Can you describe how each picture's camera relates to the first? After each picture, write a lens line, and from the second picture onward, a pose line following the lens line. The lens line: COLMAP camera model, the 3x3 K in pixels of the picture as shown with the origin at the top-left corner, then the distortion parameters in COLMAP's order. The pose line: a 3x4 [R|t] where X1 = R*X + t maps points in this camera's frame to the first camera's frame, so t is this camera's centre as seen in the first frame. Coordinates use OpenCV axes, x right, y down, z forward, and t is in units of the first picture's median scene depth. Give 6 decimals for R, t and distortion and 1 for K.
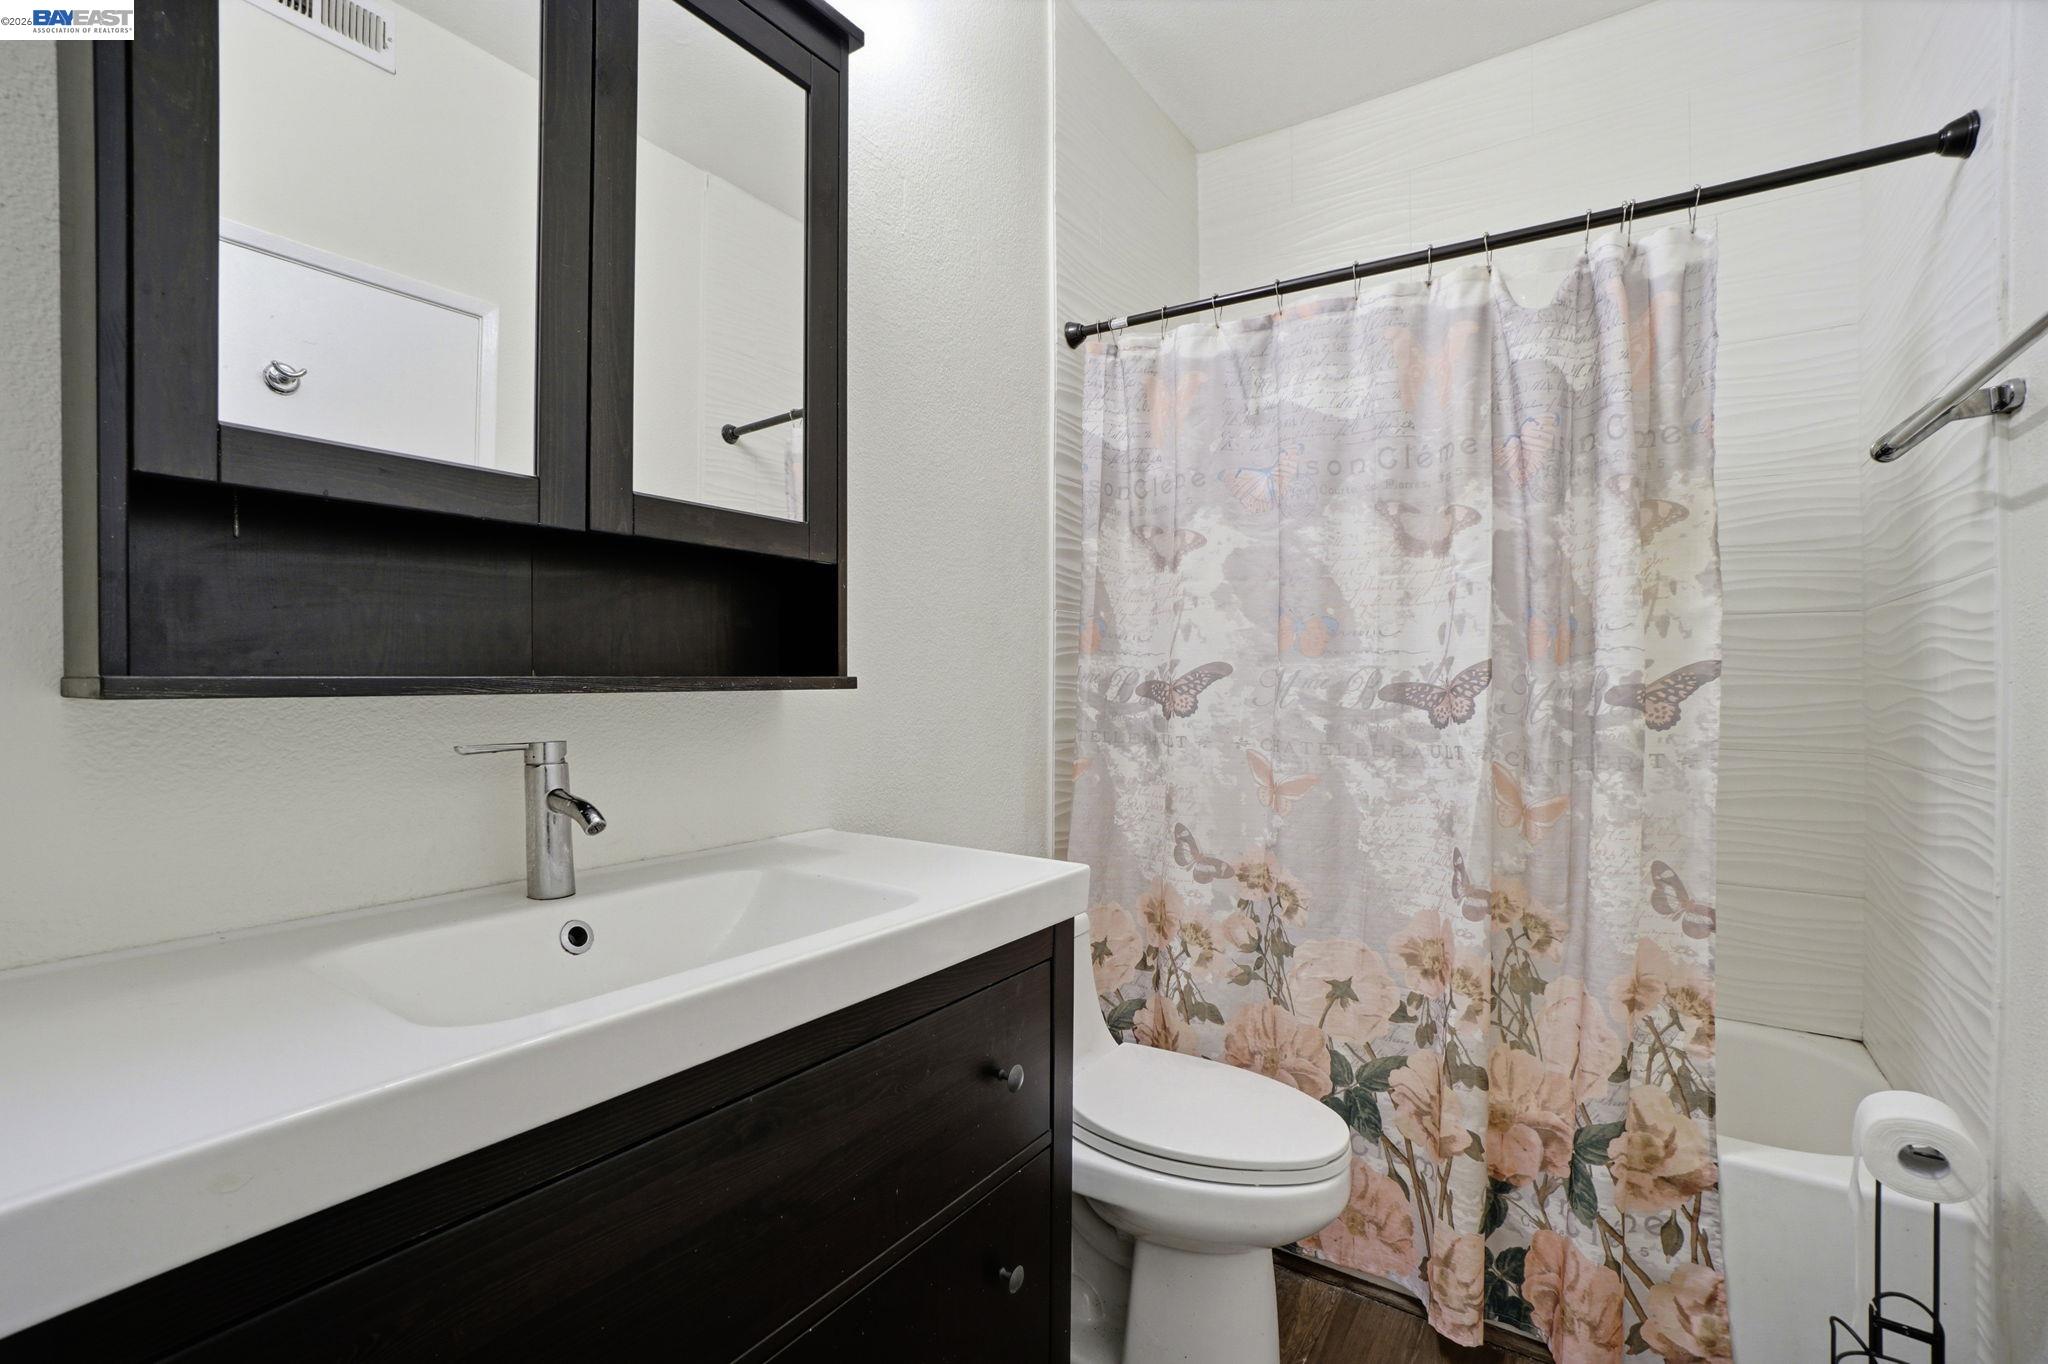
lens RADIAL K [[921.2, 0, 1016.9], [0, 921.2, 686.7], [0, 0, 1]] dist [-0.061468, 0.022938]
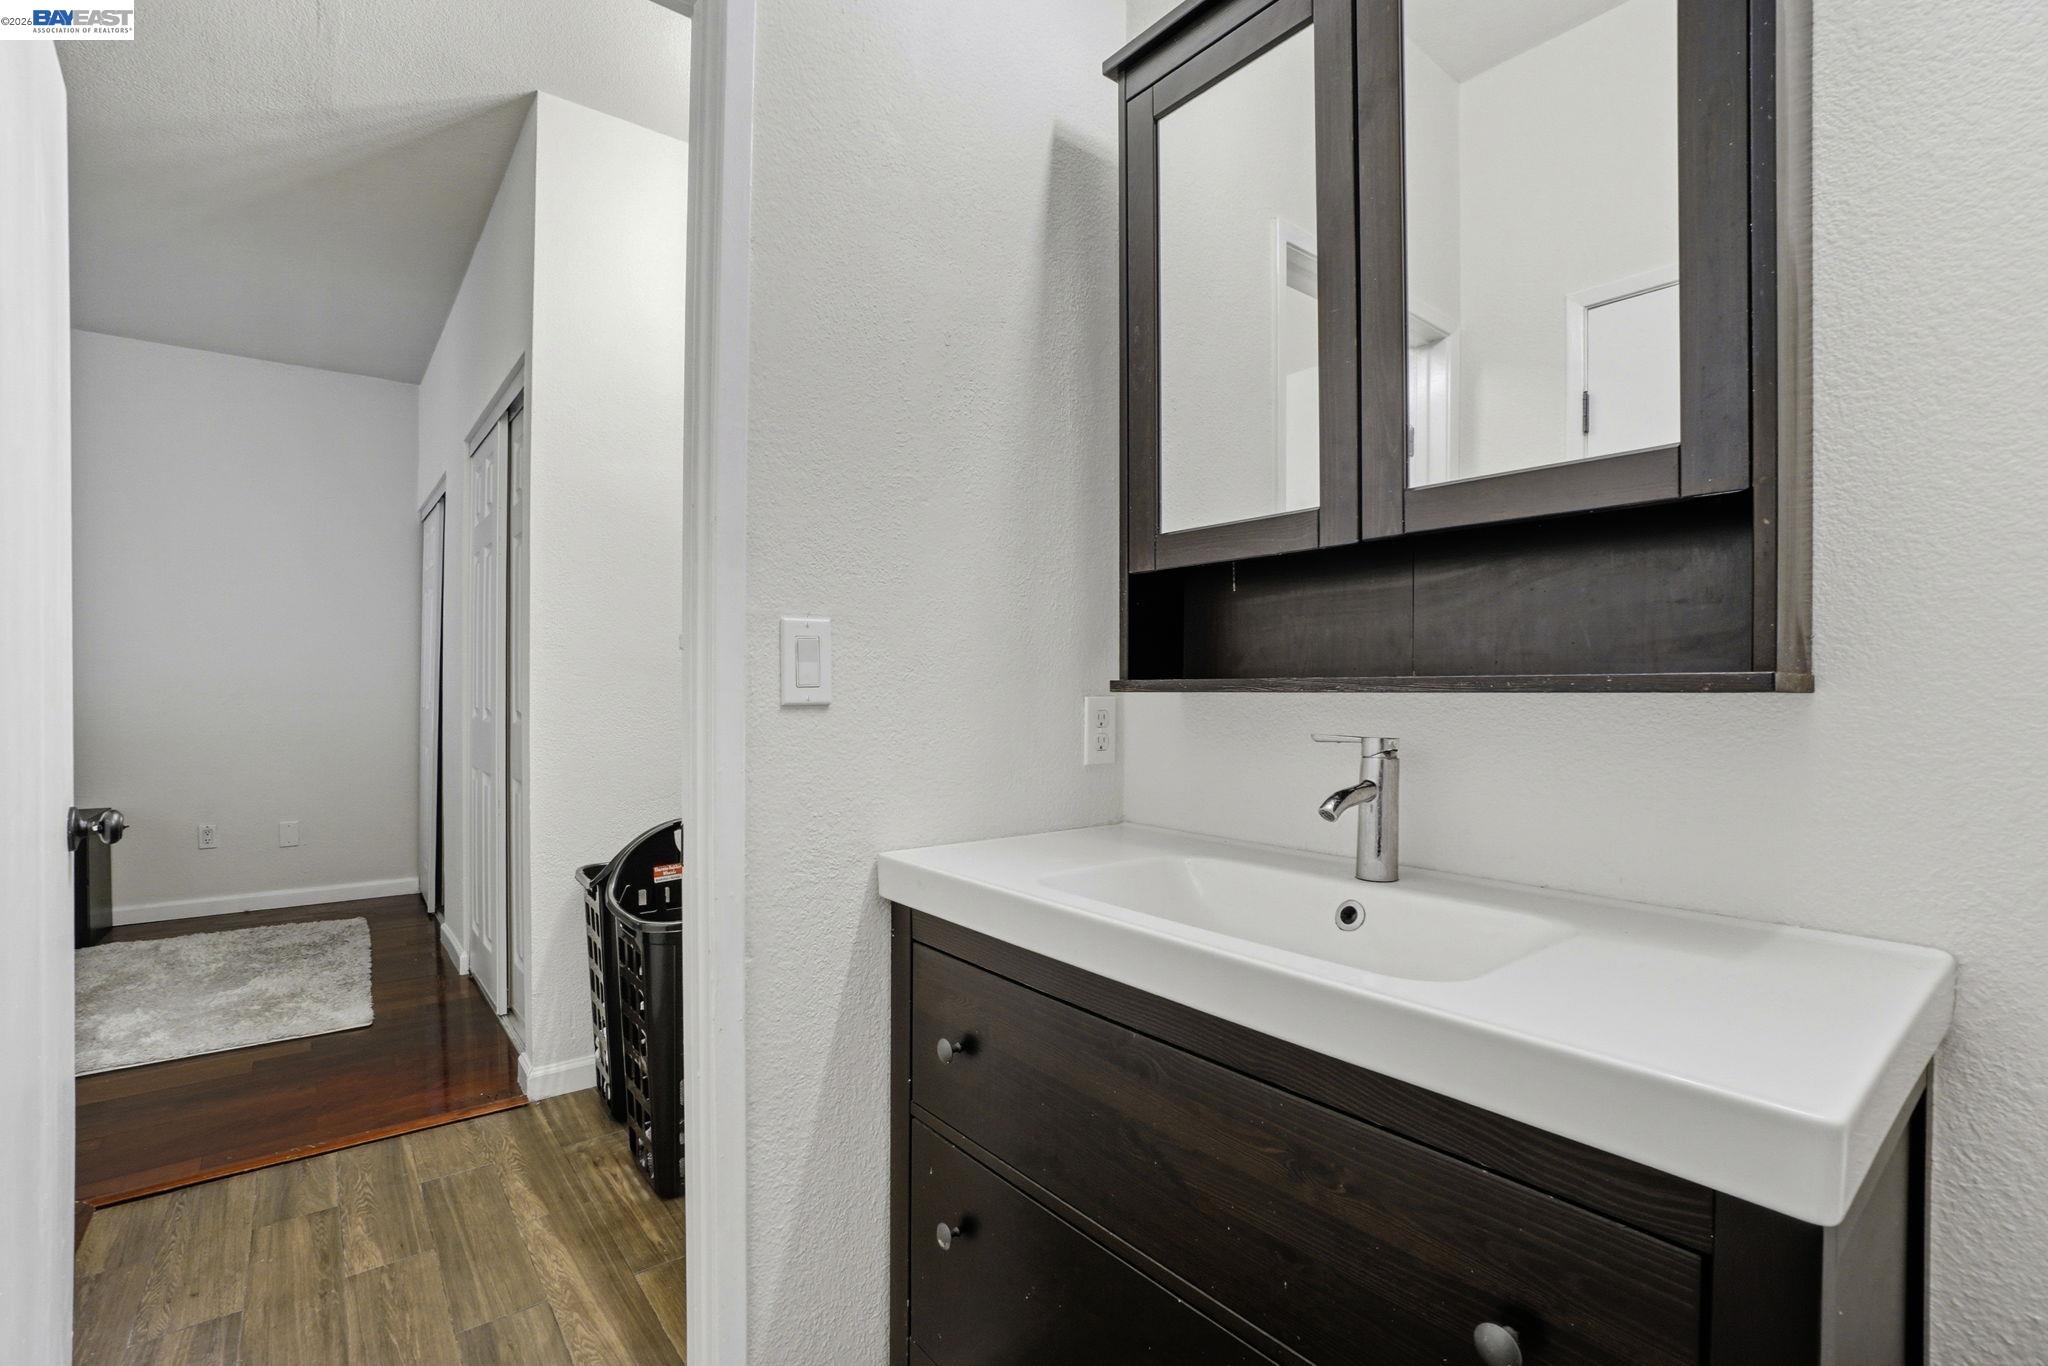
lens RADIAL K [[921.2, 0, 1016.9], [0, 921.2, 687.7], [0, 0, 1]] dist [-0.061468, 0.022938]
pose [[-0.285591, 0.004371, -0.958342, 1.188073], [0.002094, 0.999990, 0.003936, -0.007314], [0.958349, -0.000883, -0.285597, 1.617683]]
